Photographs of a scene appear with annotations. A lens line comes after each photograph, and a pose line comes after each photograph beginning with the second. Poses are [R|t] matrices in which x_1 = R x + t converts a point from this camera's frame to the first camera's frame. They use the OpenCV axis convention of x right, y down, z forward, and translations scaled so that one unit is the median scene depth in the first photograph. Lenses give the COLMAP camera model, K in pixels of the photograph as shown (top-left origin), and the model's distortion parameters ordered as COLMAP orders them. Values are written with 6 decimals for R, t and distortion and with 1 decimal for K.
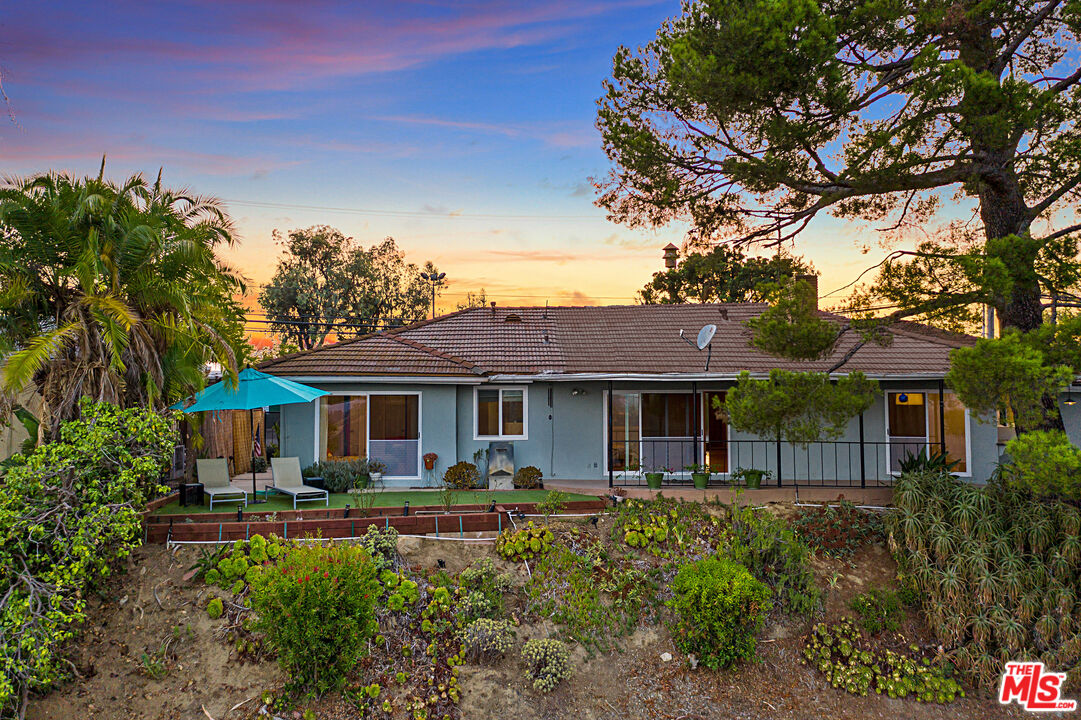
lens RADIAL K [[858.3, 0, 540.5], [0, 858.3, 360.0], [0, 0, 1]] dist [-0.003966, -0.005322]
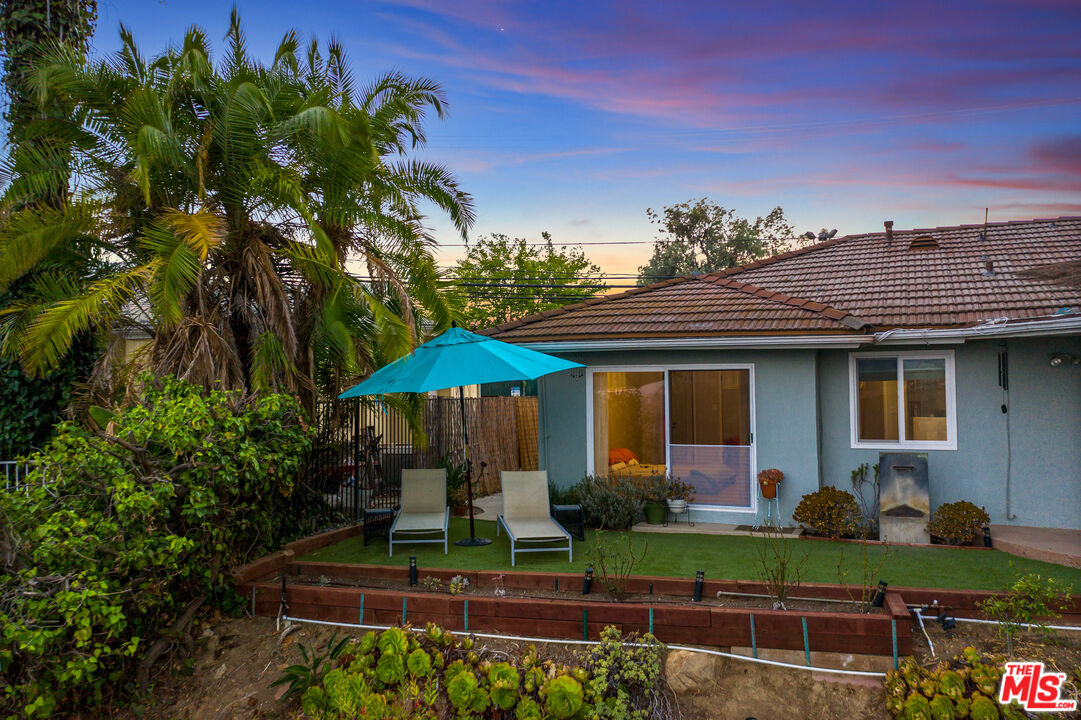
lens RADIAL K [[858.3, 0, 540.5], [0, 858.3, 360.0], [0, 0, 1]] dist [-0.003966, -0.005322]
pose [[0.895188, -0.020318, -0.445226, -0.009775], [0.025763, 0.999649, 0.006182, 0.032453], [0.444944, -0.017005, 0.895397, 0.495474]]
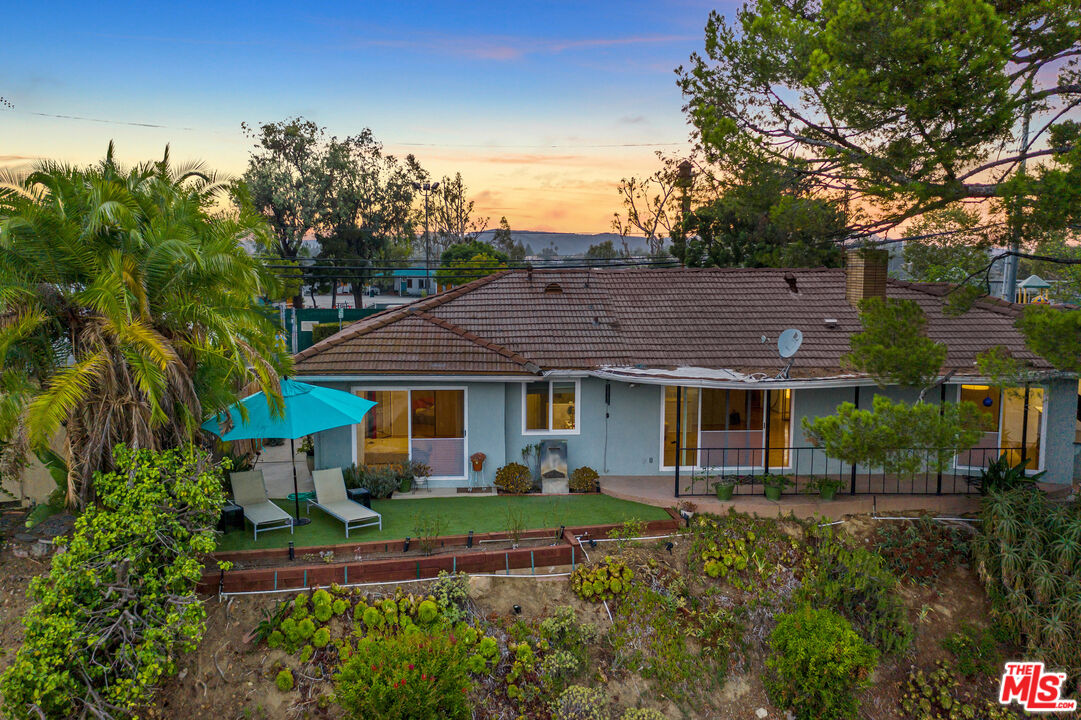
lens RADIAL K [[867.7, 0, 544.5], [0, 867.7, 370.8], [0, 0, 1]] dist [-0.006901, -0.004907]
pose [[0.999180, 0.001593, 0.040468, -0.113438], [-0.007758, 0.988253, 0.152631, -0.147542], [-0.039750, -0.152819, 0.987454, 0.100892]]
